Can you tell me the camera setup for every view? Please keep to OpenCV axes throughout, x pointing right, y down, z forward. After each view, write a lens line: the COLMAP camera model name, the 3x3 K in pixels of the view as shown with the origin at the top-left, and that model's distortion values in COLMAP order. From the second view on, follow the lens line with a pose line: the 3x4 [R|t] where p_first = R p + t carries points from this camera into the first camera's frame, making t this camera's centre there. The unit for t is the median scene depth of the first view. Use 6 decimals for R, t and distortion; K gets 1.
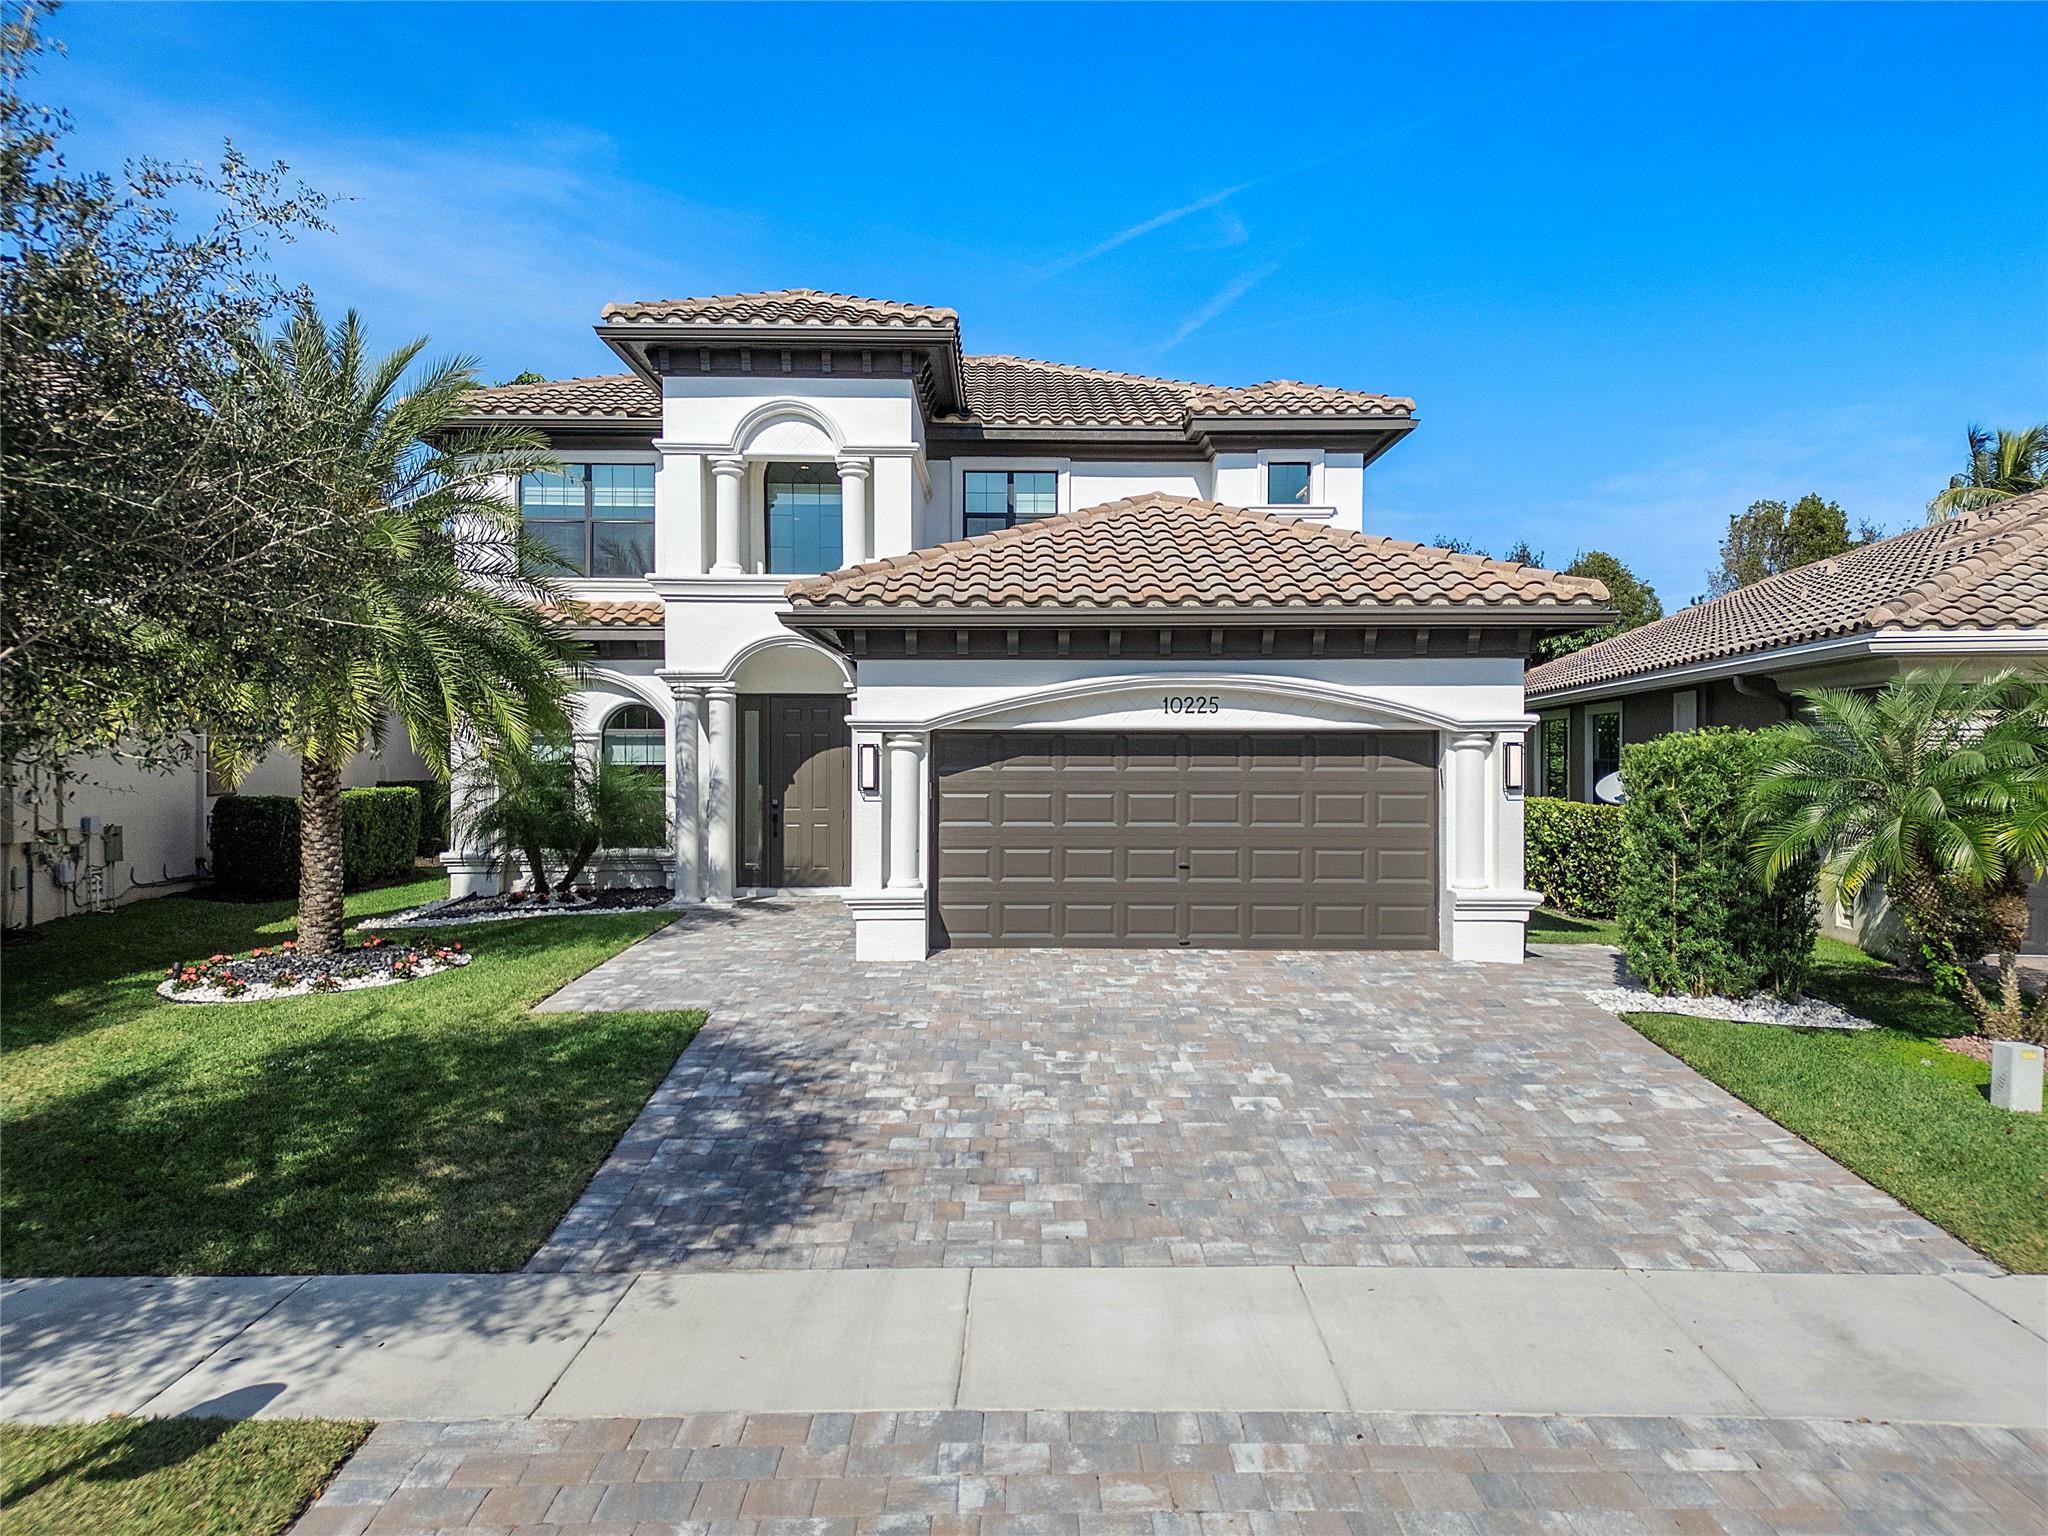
lens RADIAL K [[1440.1, 0, 1025.5], [0, 1440.1, 762.3], [0, 0, 1]] dist [0.058453, -0.049259]
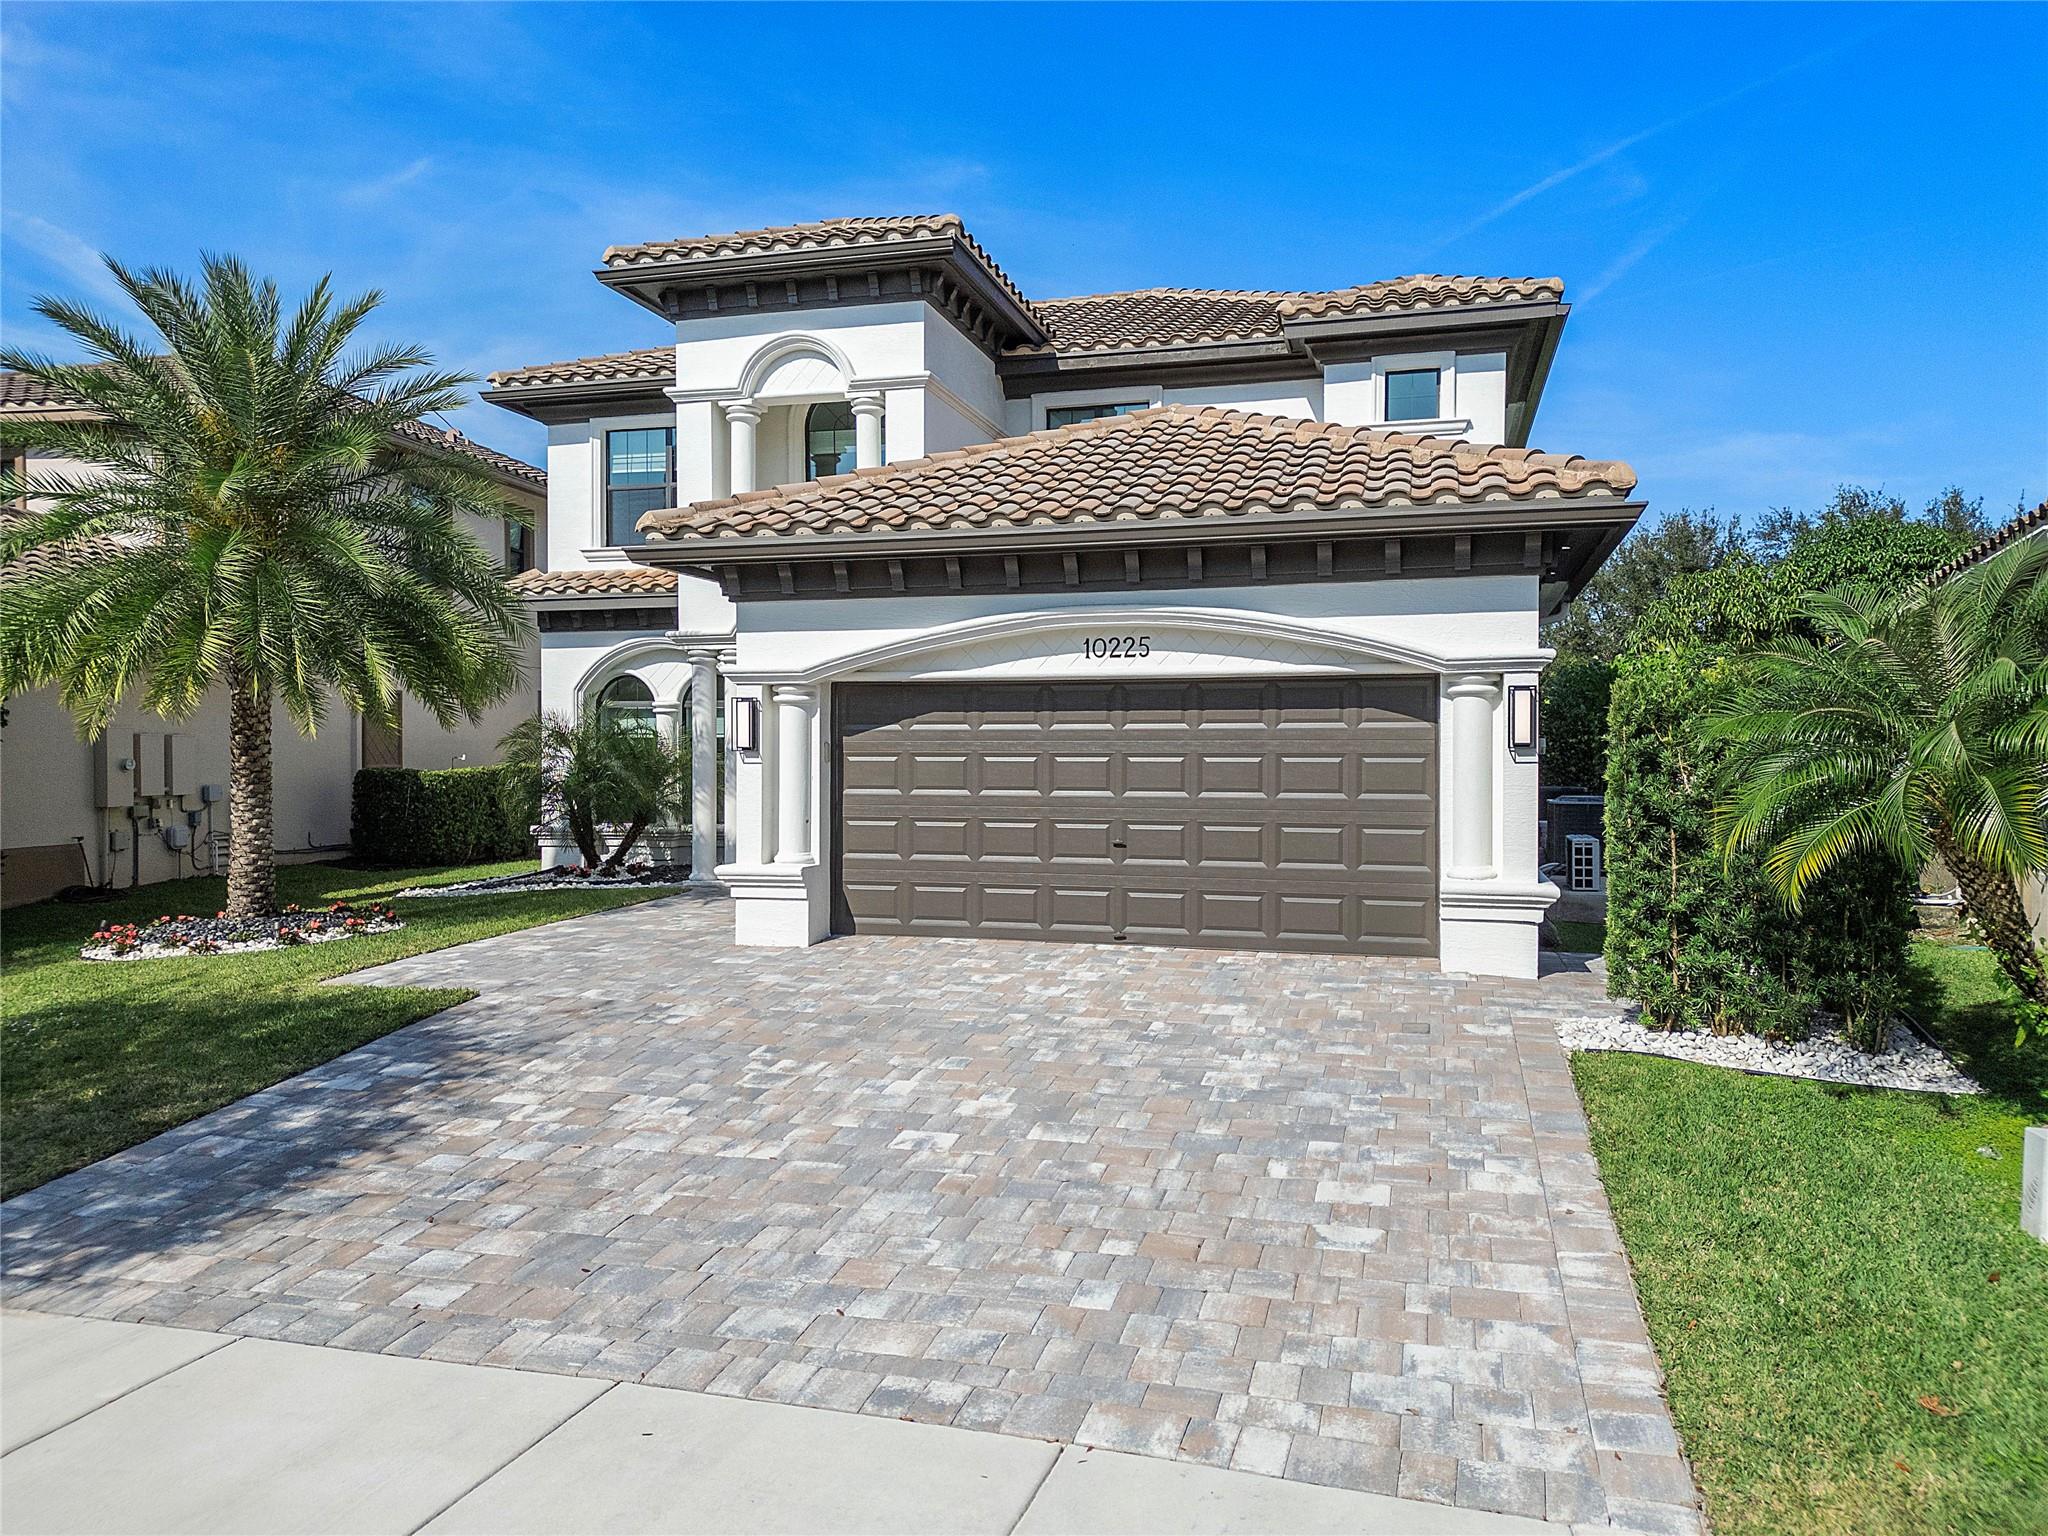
lens RADIAL K [[1440.1, 0, 1044.7], [0, 1440.1, 757.1], [0, 0, 1]] dist [0.058453, -0.049259]
pose [[0.961669, 0.001064, -0.274211, 0.307862], [-0.002184, 0.999990, -0.003781, 0.026599], [0.274205, 0.004235, 0.961662, 0.205615]]
